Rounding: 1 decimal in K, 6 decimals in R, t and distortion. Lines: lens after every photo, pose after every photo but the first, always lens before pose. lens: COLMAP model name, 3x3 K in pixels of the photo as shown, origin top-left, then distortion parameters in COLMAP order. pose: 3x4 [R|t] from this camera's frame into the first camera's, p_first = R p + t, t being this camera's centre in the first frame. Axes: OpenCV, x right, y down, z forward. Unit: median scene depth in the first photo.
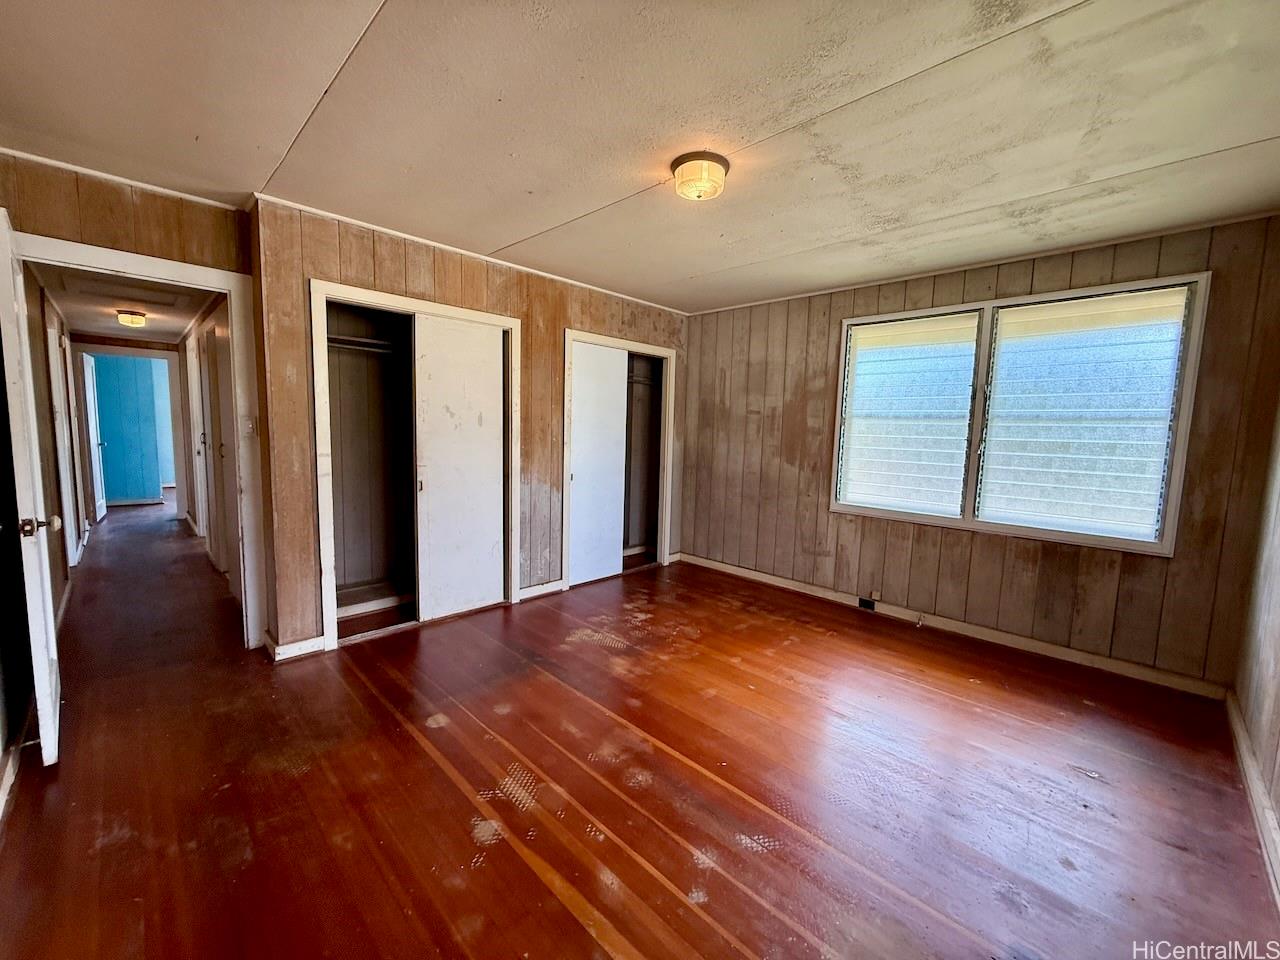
lens RADIAL K [[513.0, 0, 638.5], [0, 513.0, 477.9], [0, 0, 1]] dist [0.000735, 0.000492]
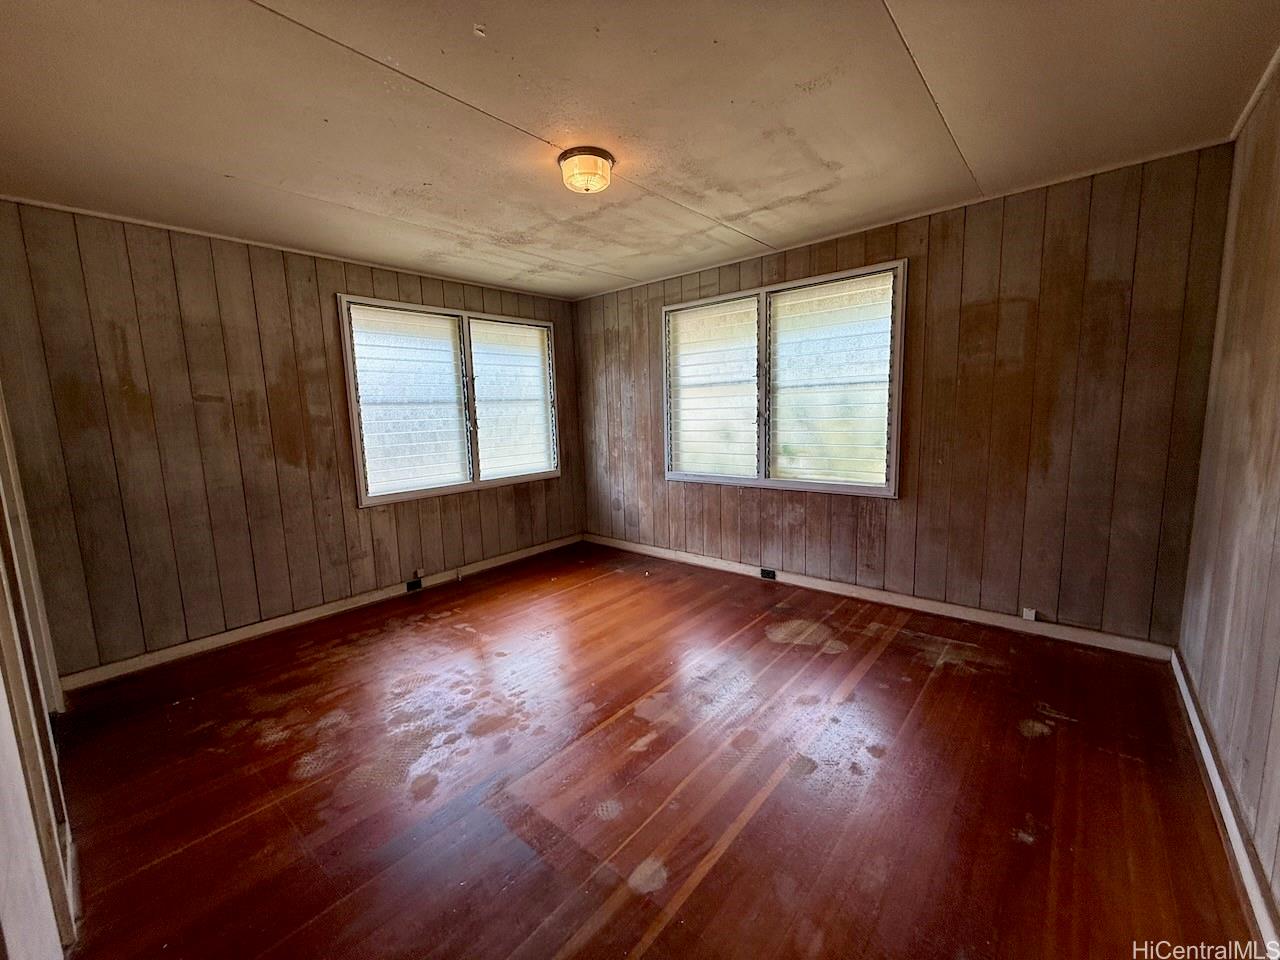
lens RADIAL K [[513.0, 0, 634.0], [0, 513.0, 476.4], [0, 0, 1]] dist [0.000735, 0.000492]
pose [[-0.068916, -0.152459, 0.985904, -0.546779], [0.130215, 0.978424, 0.160405, -0.072363], [-0.989088, 0.139434, -0.047576, 0.563169]]
